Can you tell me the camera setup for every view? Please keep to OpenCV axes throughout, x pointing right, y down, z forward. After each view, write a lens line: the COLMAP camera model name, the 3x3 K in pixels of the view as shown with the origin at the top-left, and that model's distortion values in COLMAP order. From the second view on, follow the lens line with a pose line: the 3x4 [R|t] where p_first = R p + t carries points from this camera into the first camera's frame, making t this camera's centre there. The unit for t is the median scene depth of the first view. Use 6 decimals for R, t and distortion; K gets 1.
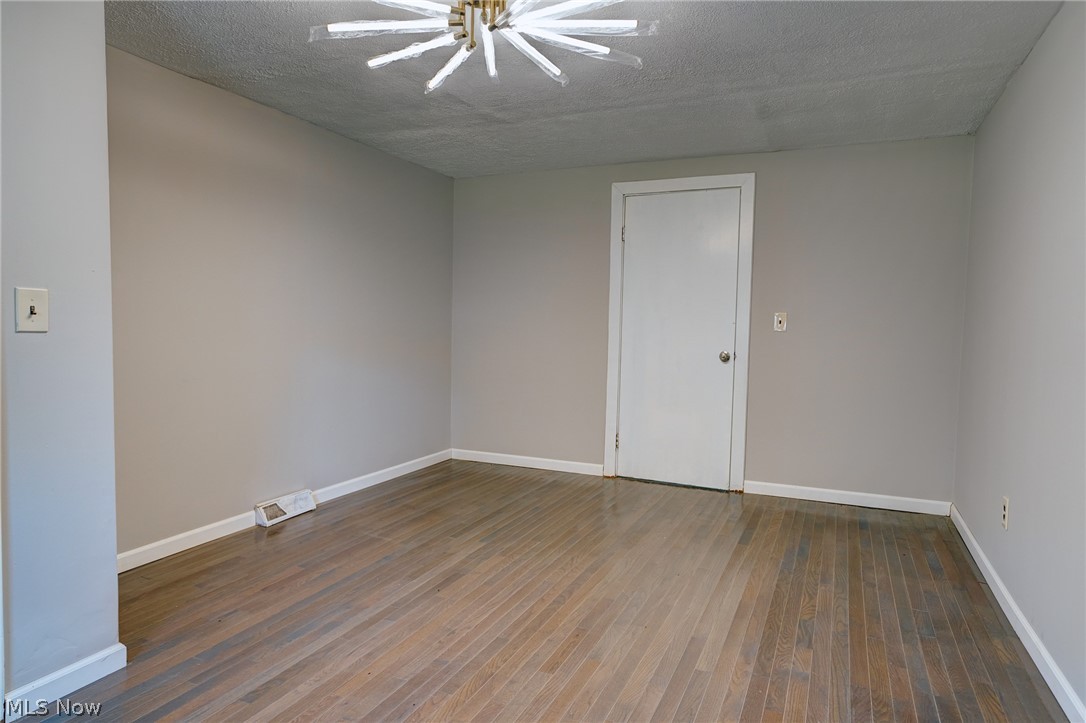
lens RADIAL K [[651.0, 0, 544.3], [0, 651.0, 361.6], [0, 0, 1]] dist [-0.016563, 0.012590]
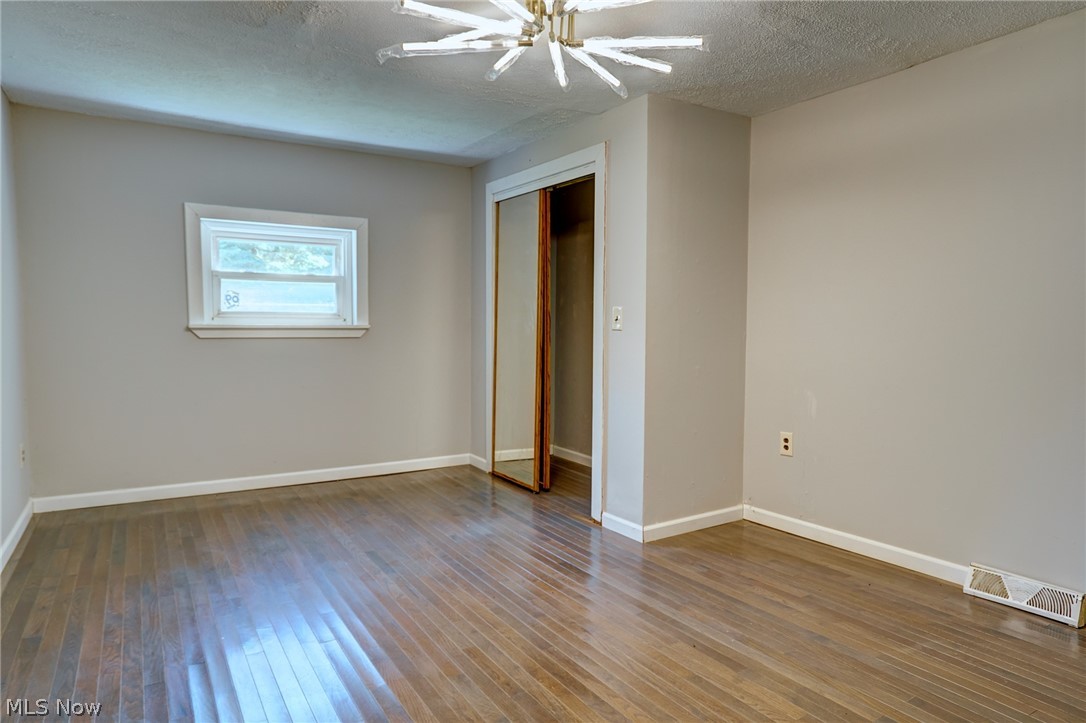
lens RADIAL K [[651.0, 0, 544.1], [0, 651.0, 361.8], [0, 0, 1]] dist [-0.016563, 0.012590]
pose [[-0.532595, 0.034003, -0.845687, 0.595284], [-0.066043, 0.994476, 0.081578, -0.061007], [0.843790, 0.099300, -0.527407, 1.173562]]
